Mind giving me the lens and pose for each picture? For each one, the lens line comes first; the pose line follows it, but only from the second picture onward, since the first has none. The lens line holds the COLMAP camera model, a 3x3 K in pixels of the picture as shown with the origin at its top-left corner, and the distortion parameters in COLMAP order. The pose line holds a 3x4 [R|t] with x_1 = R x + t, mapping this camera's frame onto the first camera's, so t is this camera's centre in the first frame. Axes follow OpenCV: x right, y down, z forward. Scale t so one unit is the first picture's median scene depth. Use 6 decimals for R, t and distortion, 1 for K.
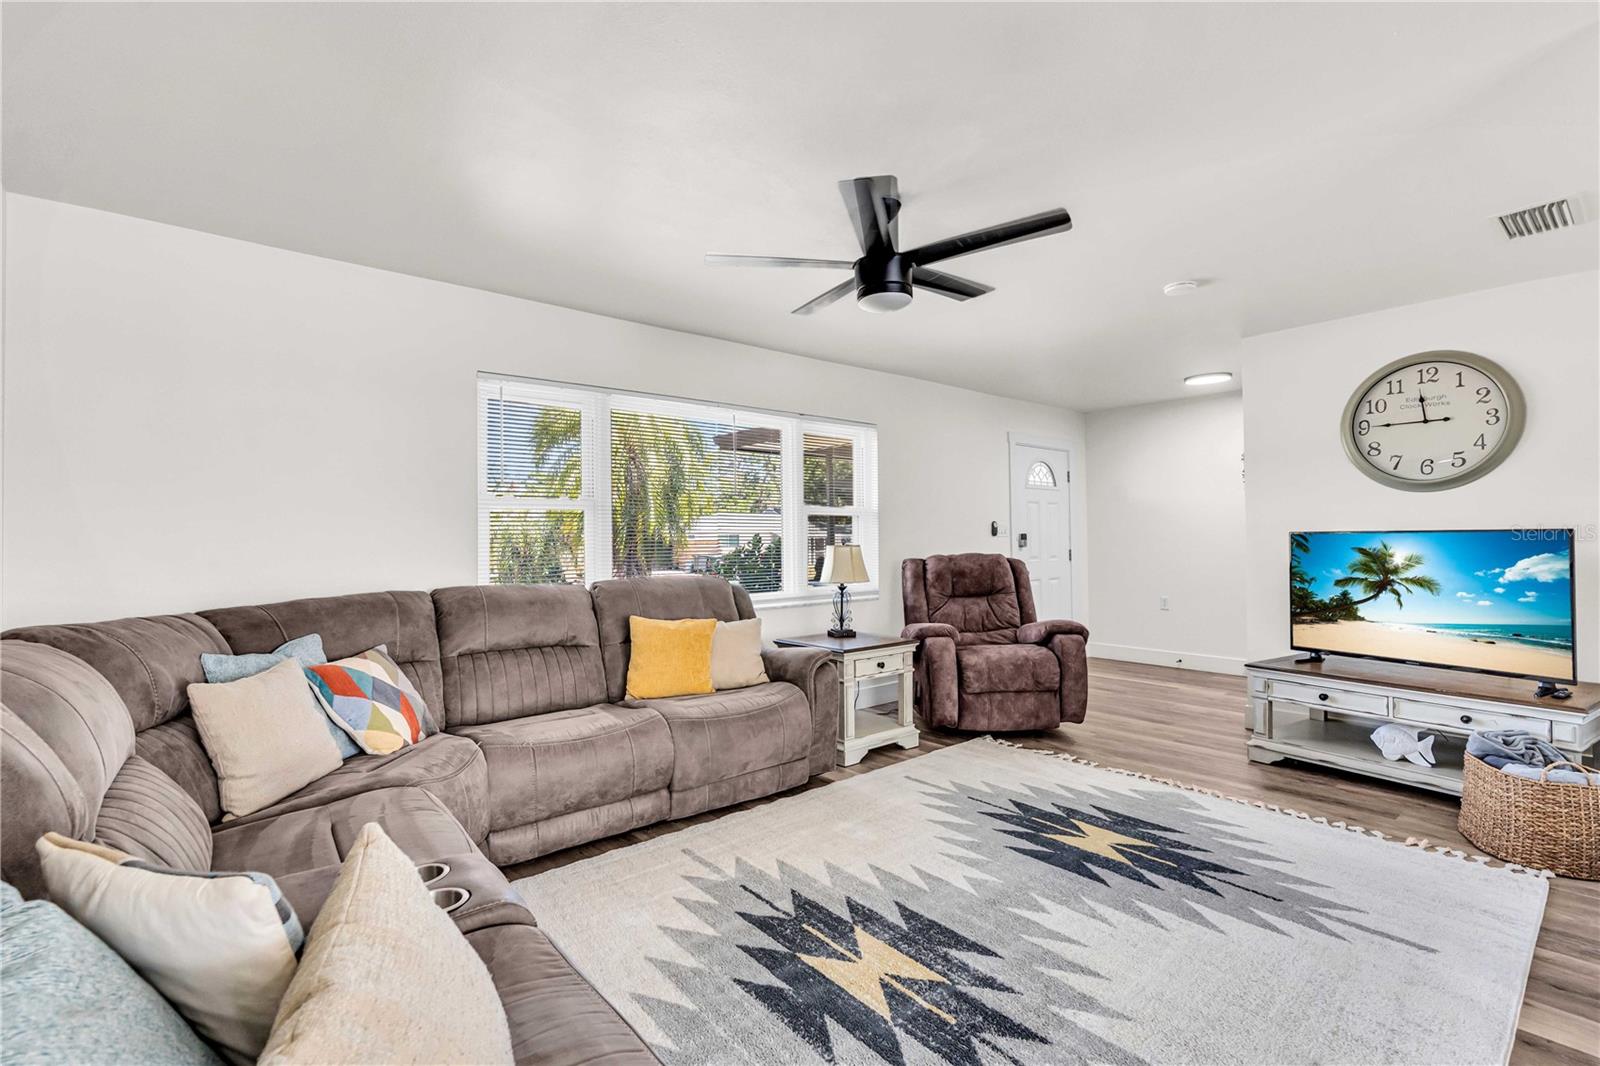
lens RADIAL K [[726.4, 0, 800.1], [0, 726.4, 525.1], [0, 0, 1]] dist [-0.003158, 0.000720]
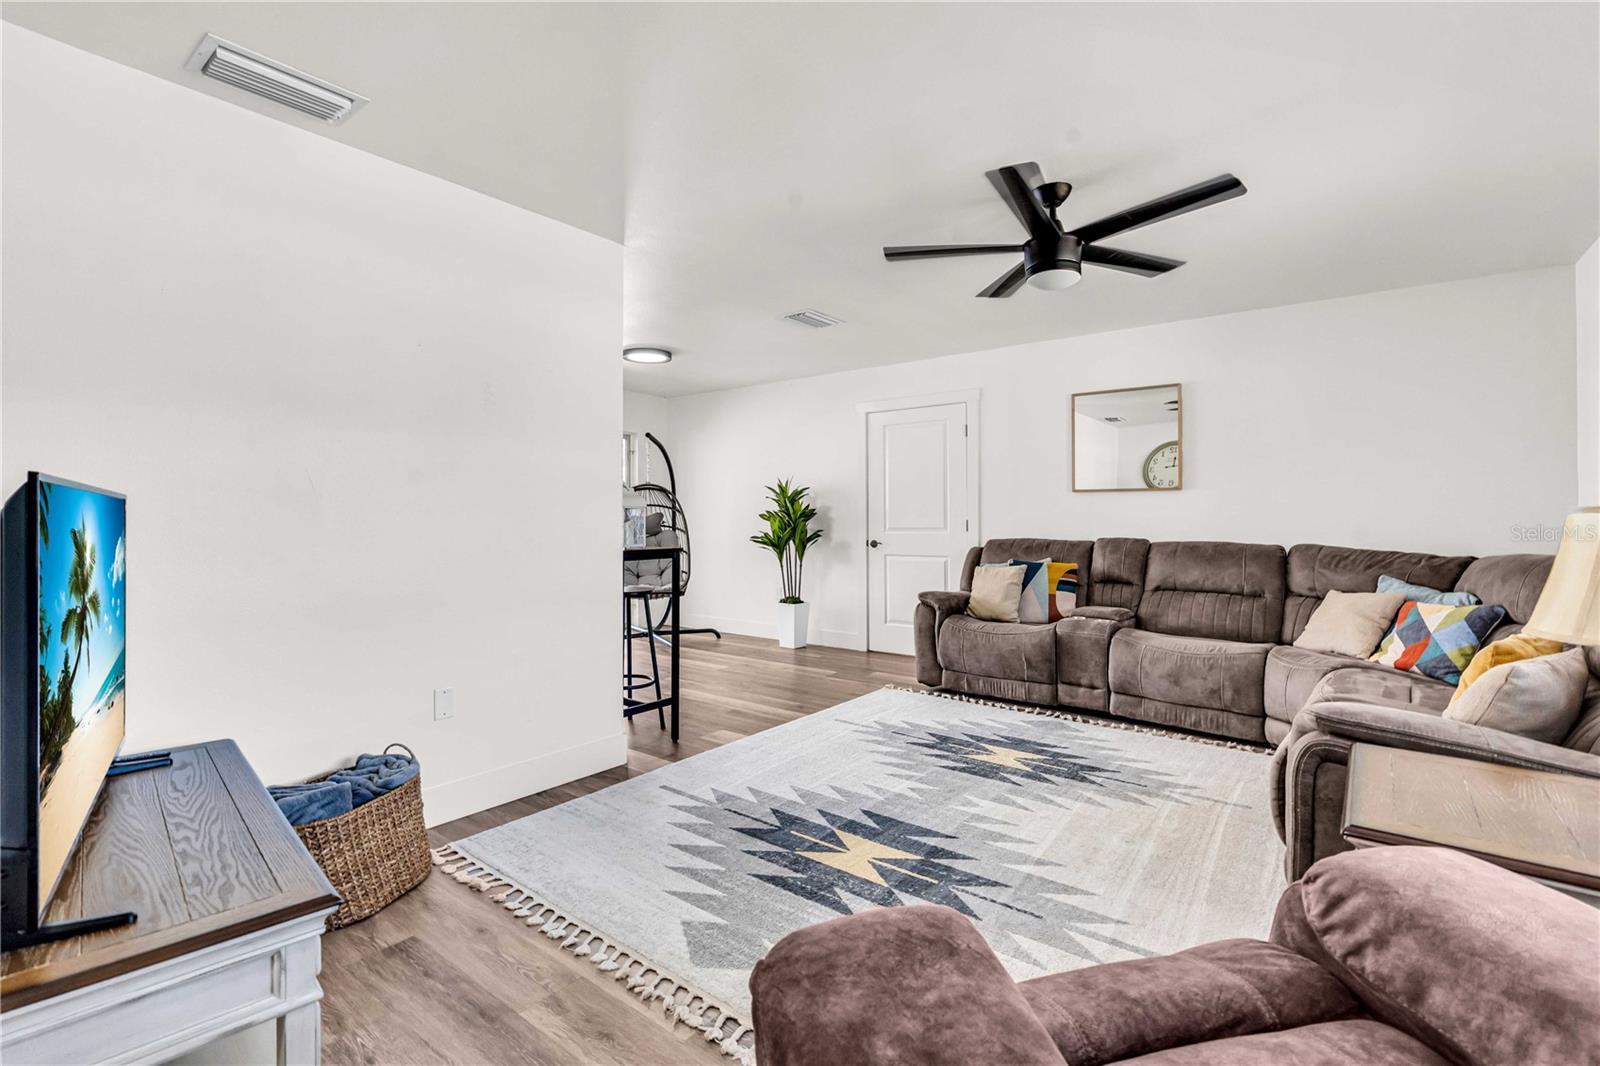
lens RADIAL K [[726.4, 0, 793.2], [0, 726.4, 518.0], [0, 0, 1]] dist [-0.003158, 0.000720]
pose [[-0.980626, 0.009736, -0.195650, 0.613076], [0.013272, 0.999771, -0.016771, 0.043725], [0.195442, -0.019043, -0.980530, 1.727392]]
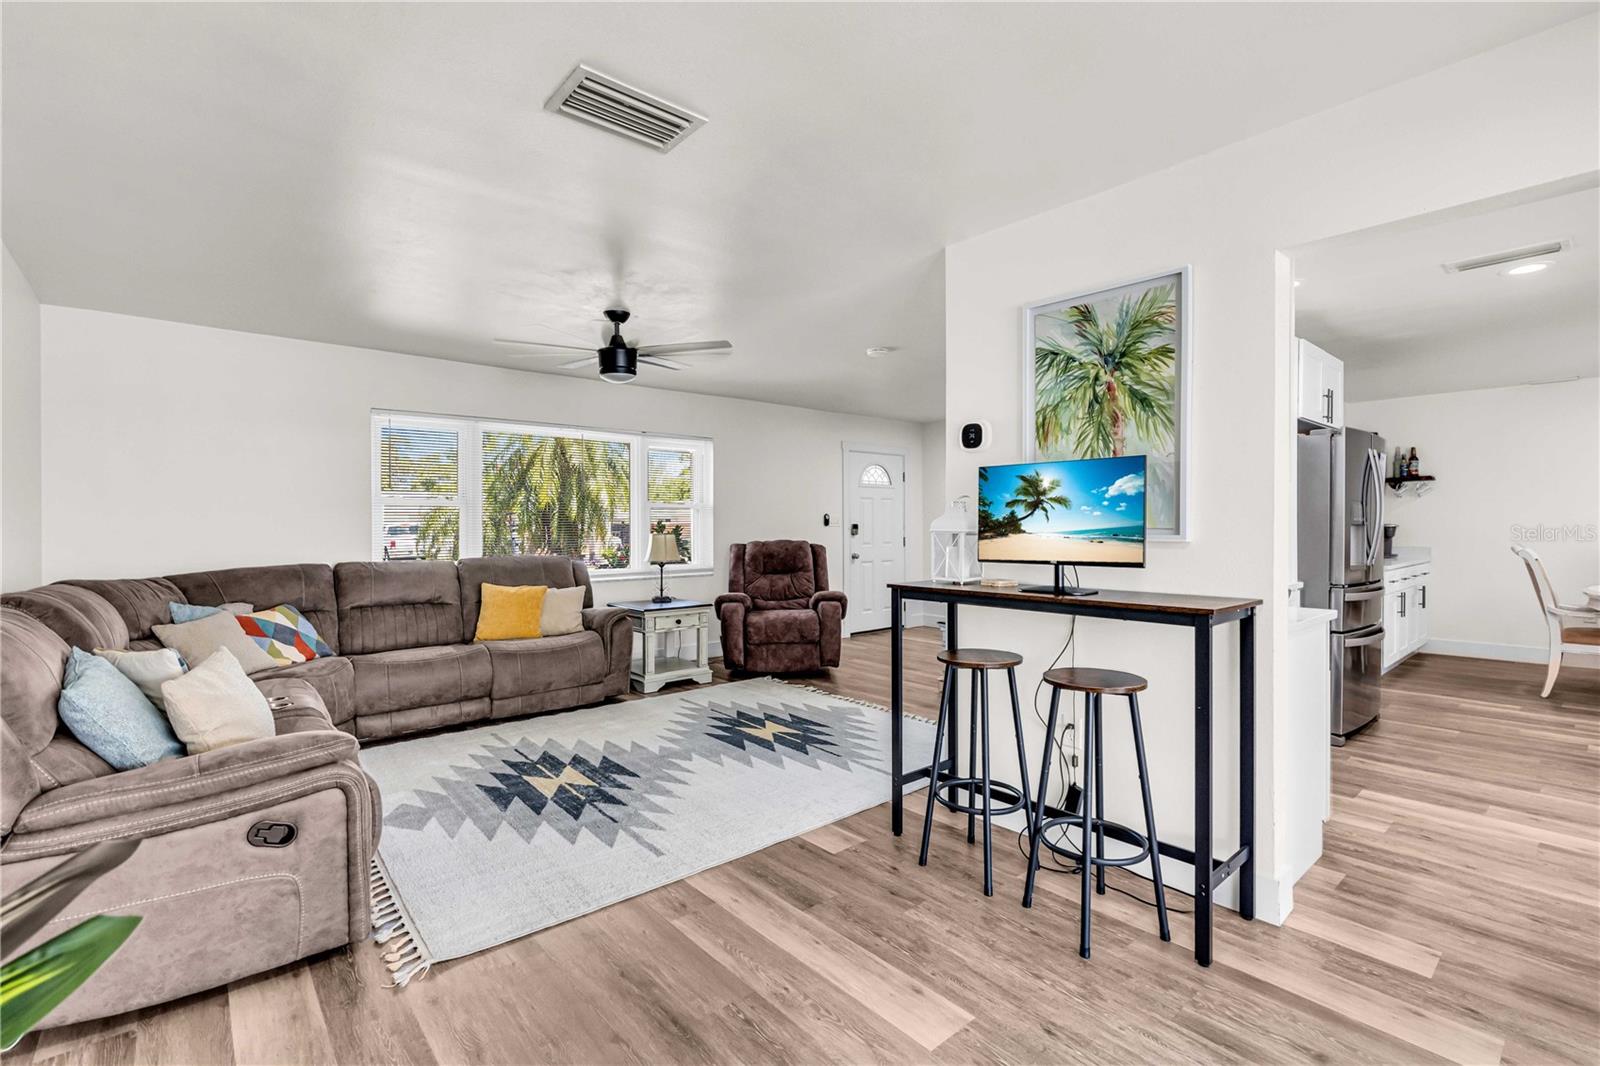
lens RADIAL K [[726.4, 0, 803.7], [0, 726.4, 526.9], [0, 0, 1]] dist [-0.003158, 0.000720]
pose [[0.999903, 0.007375, 0.011841, 0.434942], [-0.007680, 0.999633, 0.025975, -0.030319], [-0.011645, -0.026064, 0.999592, -0.480620]]
